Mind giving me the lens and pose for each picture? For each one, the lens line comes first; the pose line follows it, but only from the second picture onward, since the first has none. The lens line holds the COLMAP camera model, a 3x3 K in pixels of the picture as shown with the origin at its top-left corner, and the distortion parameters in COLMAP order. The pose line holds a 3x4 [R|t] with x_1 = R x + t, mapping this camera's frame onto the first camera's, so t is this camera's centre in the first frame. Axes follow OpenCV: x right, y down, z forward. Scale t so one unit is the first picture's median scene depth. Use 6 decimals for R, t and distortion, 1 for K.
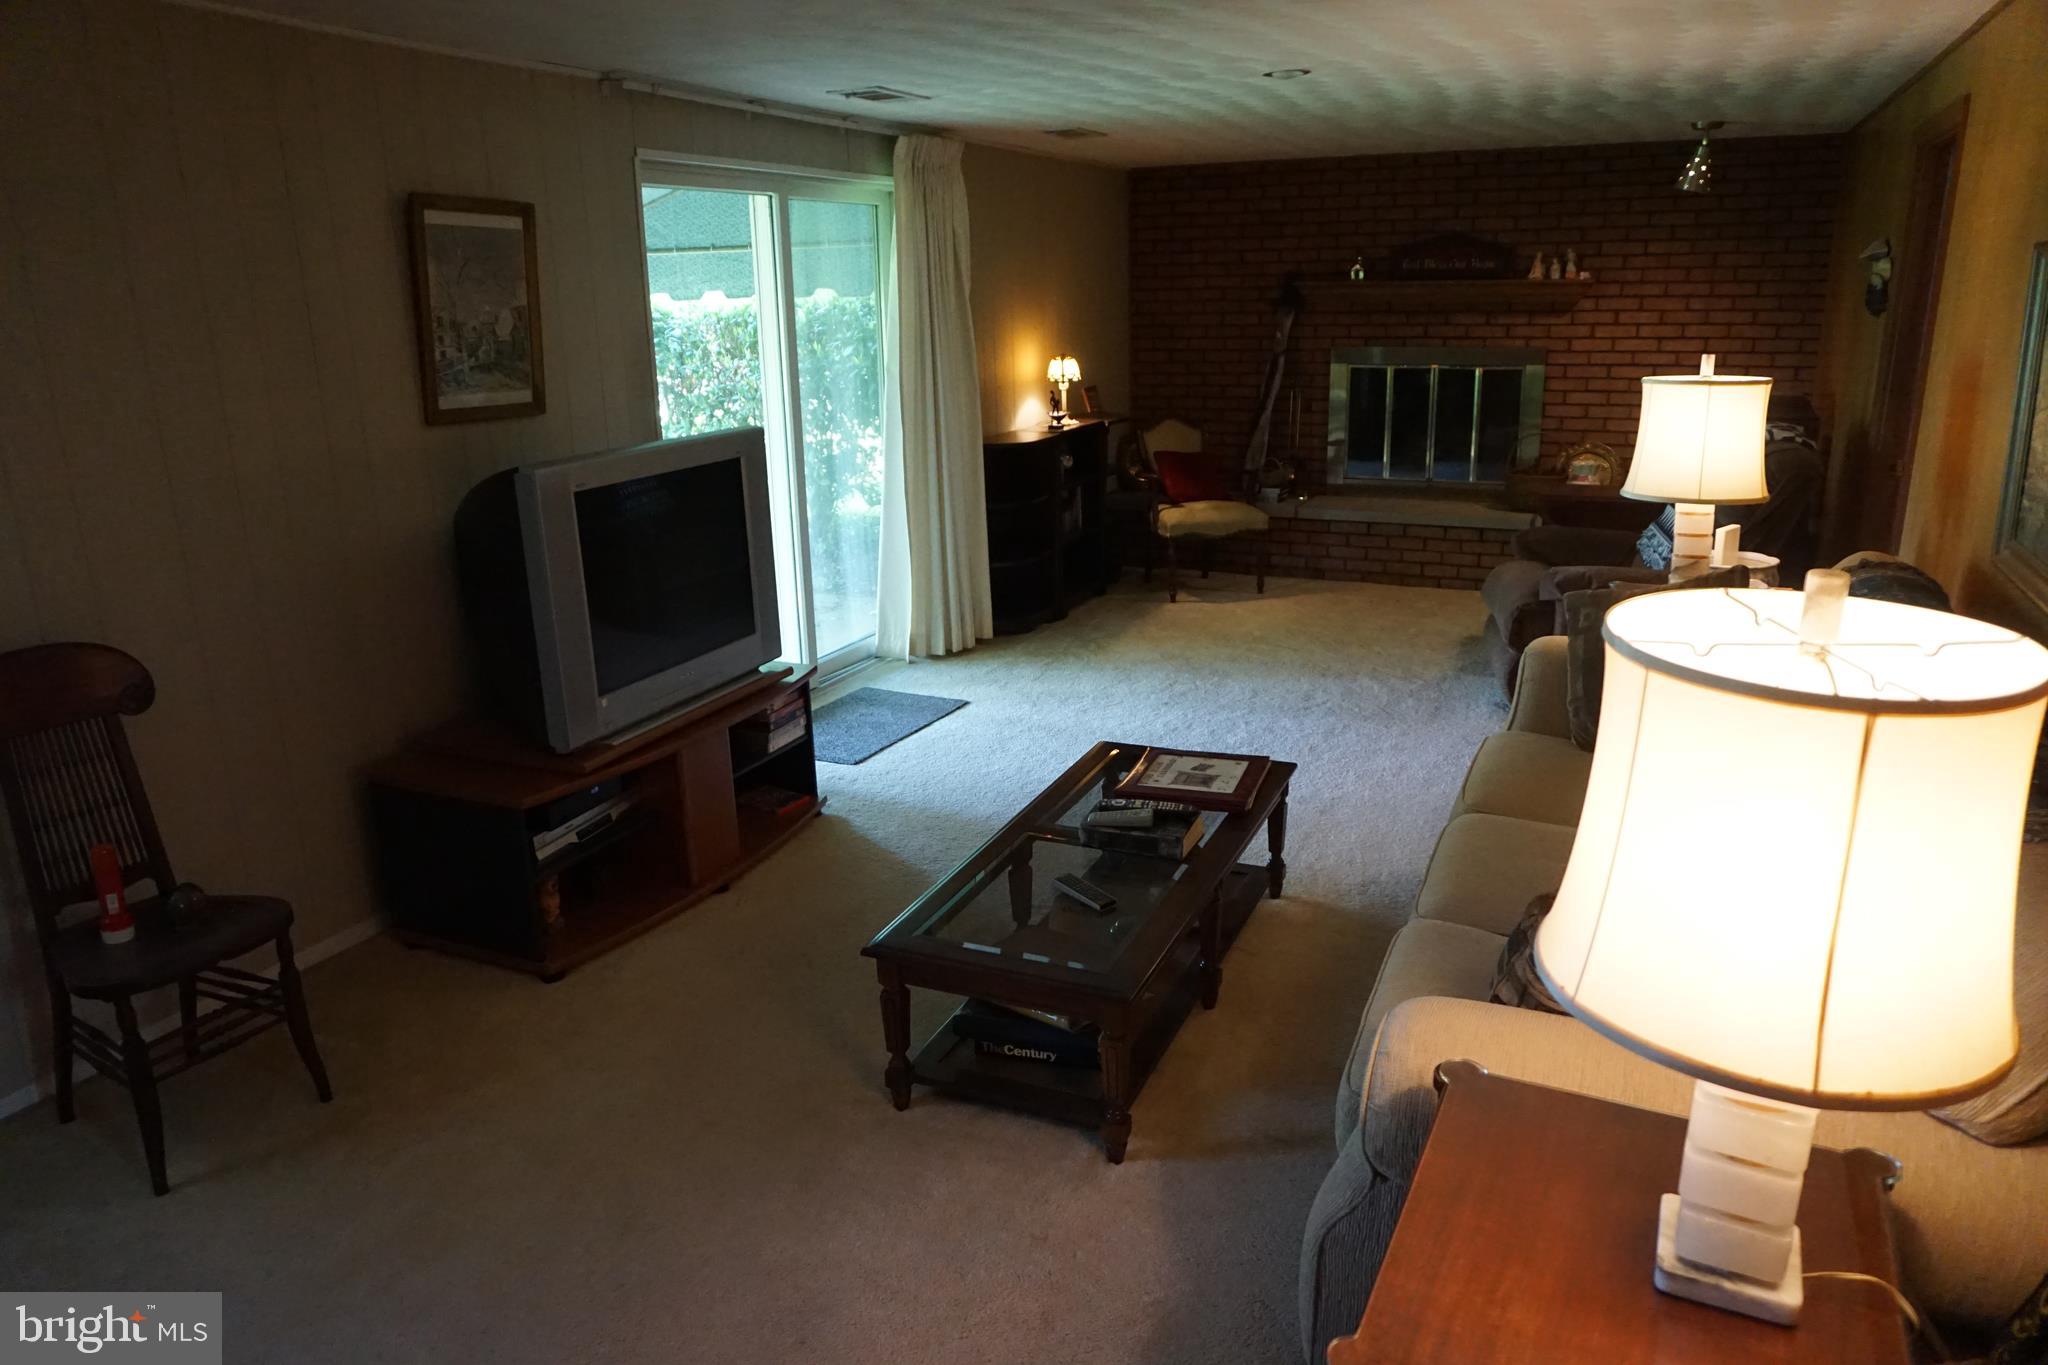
lens RADIAL K [[1374.3, 0, 1023.0], [0, 1374.3, 676.5], [0, 0, 1]] dist [-0.053627, 0.041748]
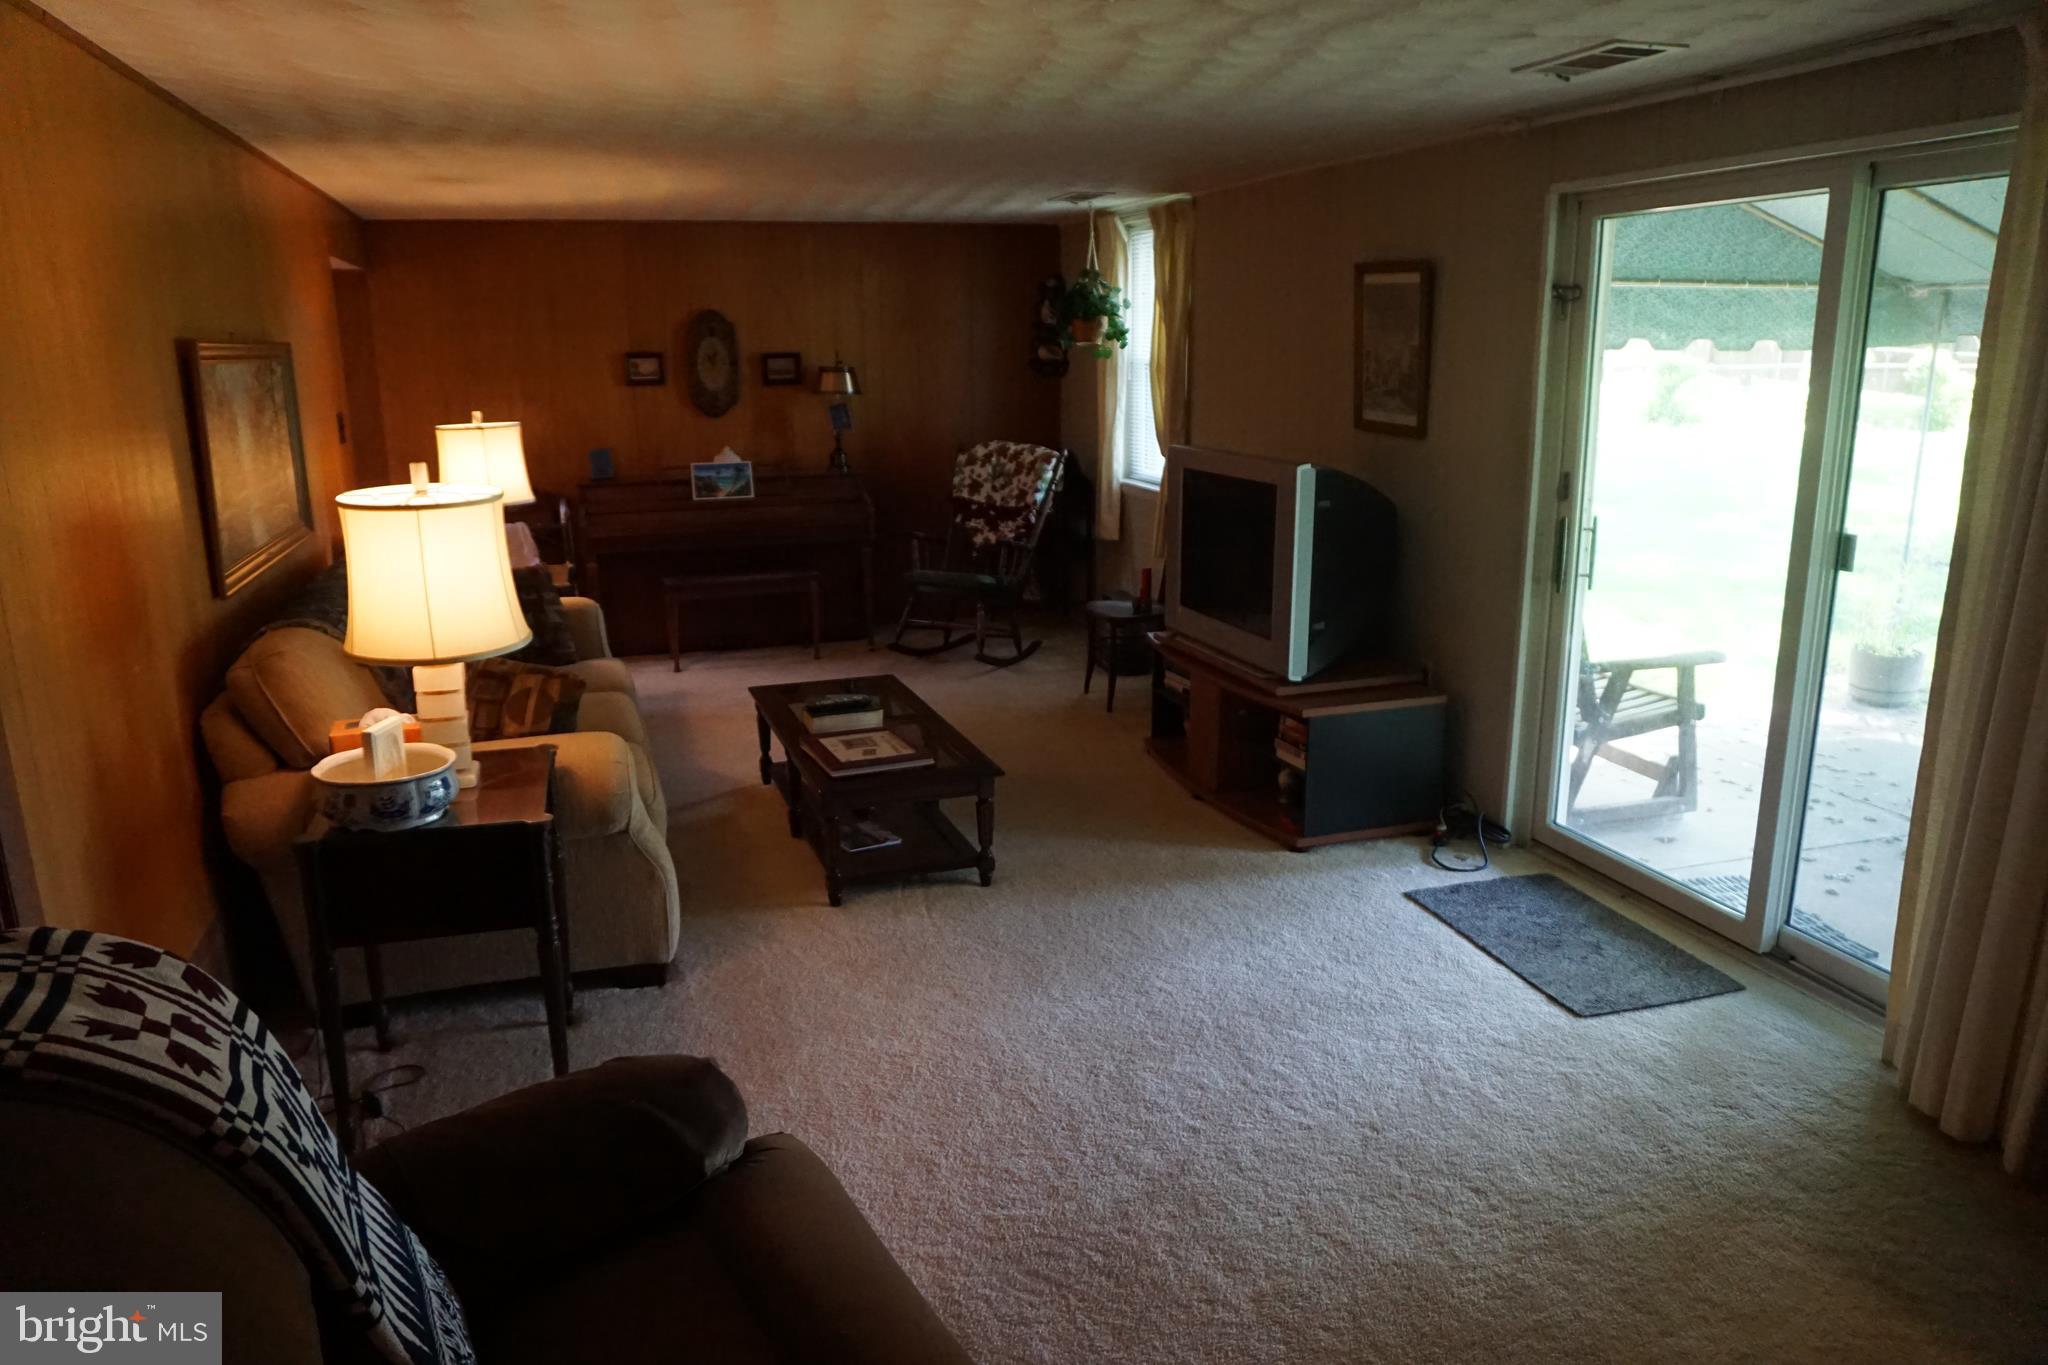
lens RADIAL K [[1374.3, 0, 1023.0], [0, 1374.3, 676.5], [0, 0, 1]] dist [-0.053627, 0.041748]
pose [[-0.729461, 0.191508, -0.656667, 0.731862], [-0.165486, 0.882081, 0.441076, -0.489930], [0.663703, 0.430417, -0.611751, 1.634826]]
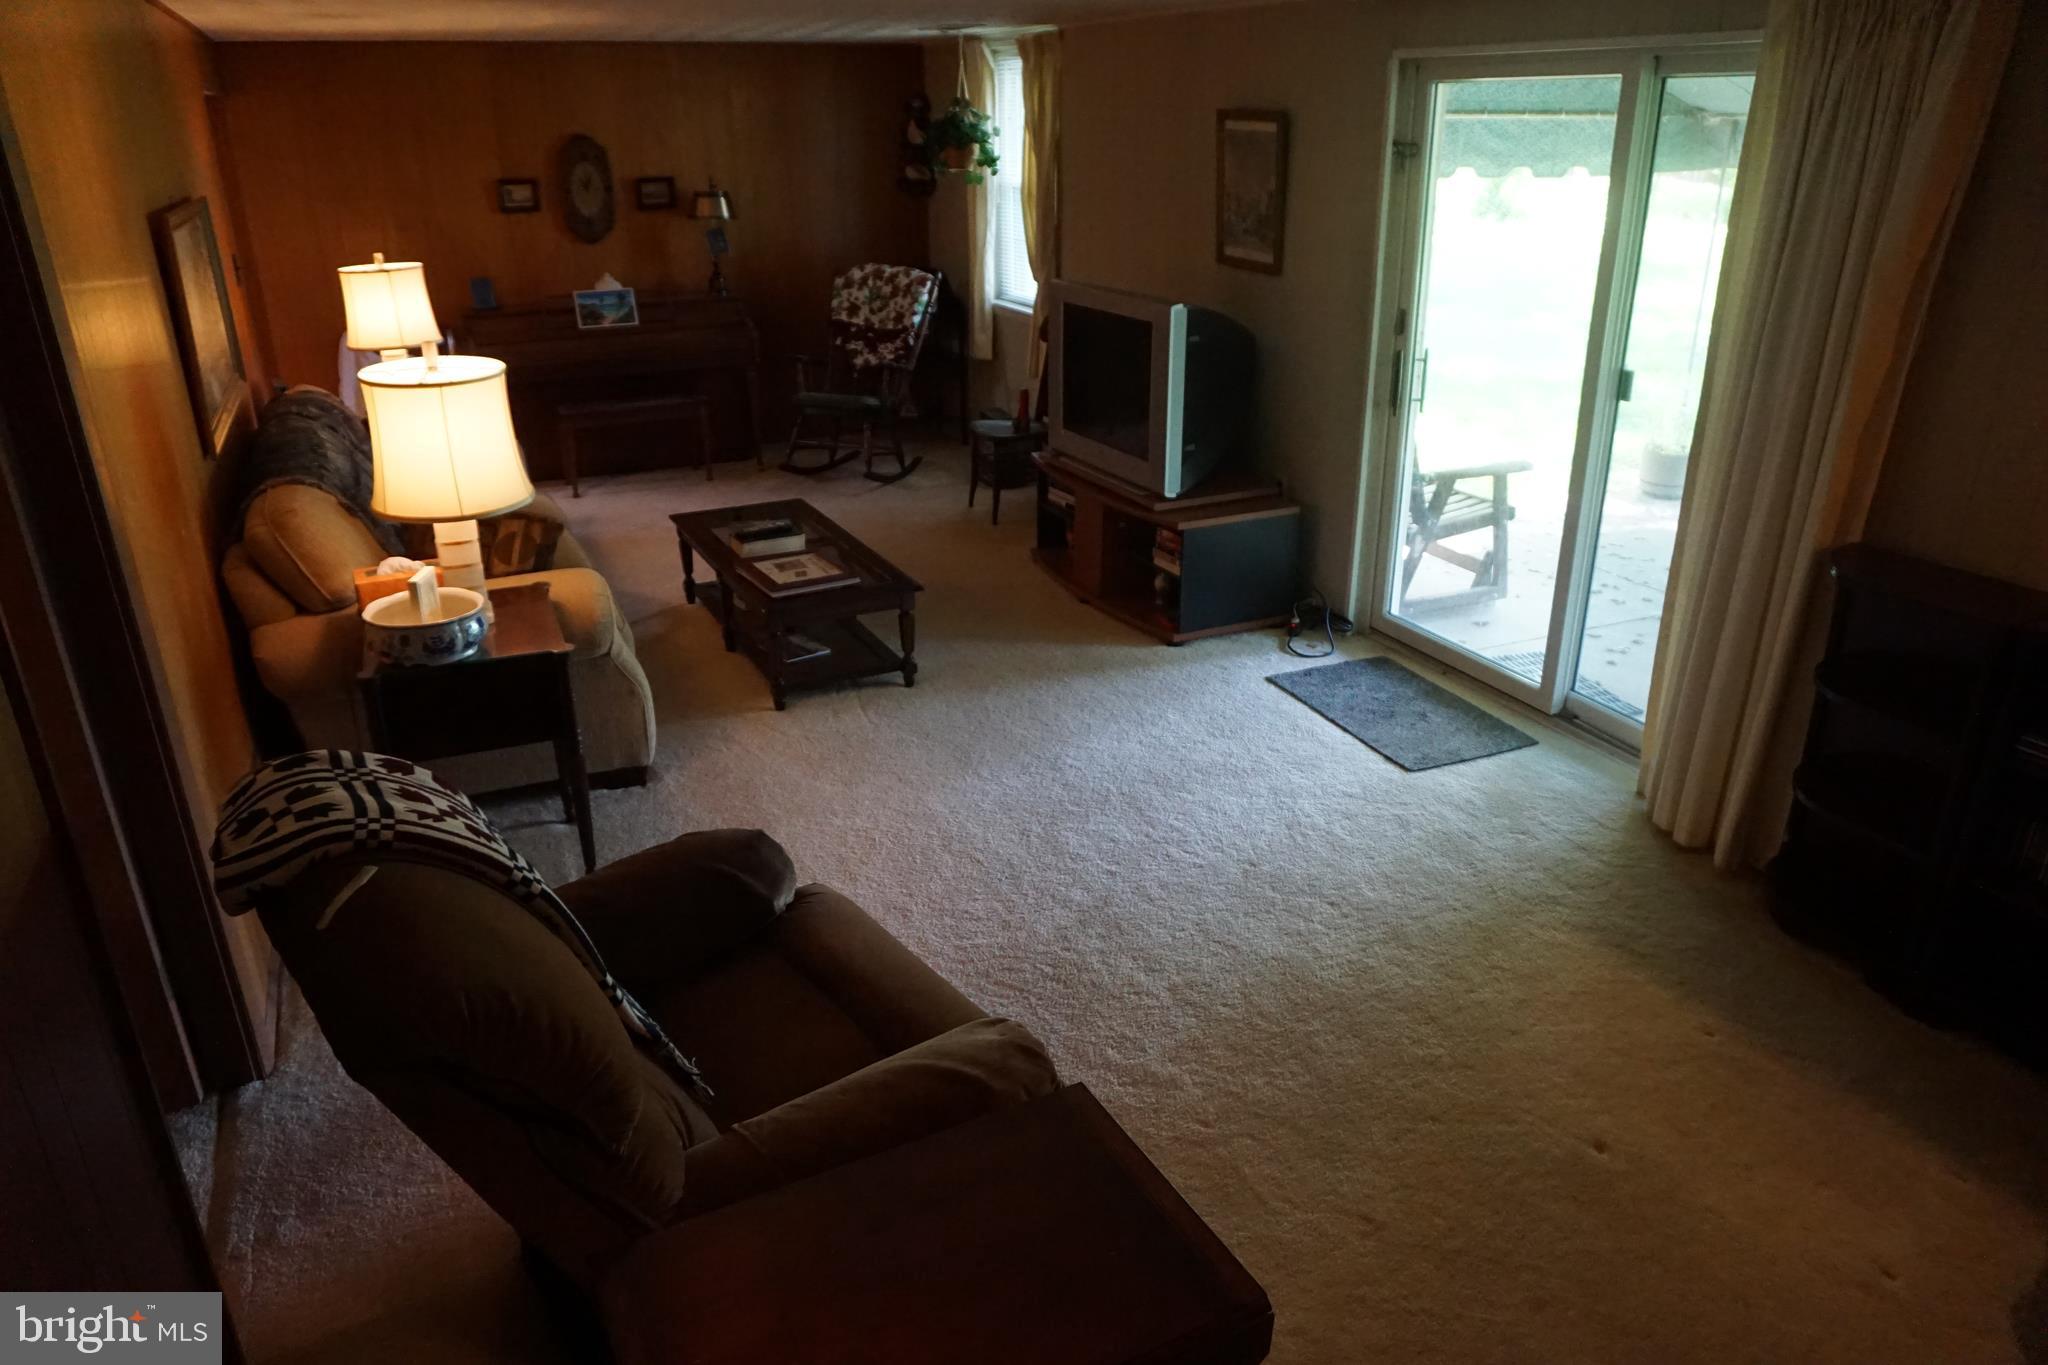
lens RADIAL K [[1374.3, 0, 1023.0], [0, 1374.3, 676.5], [0, 0, 1]] dist [-0.053627, 0.041748]
pose [[-0.643421, 0.316163, -0.697173, 0.871790], [-0.191326, 0.815407, 0.546357, -0.568139], [0.741217, 0.484925, -0.464160, 1.672514]]
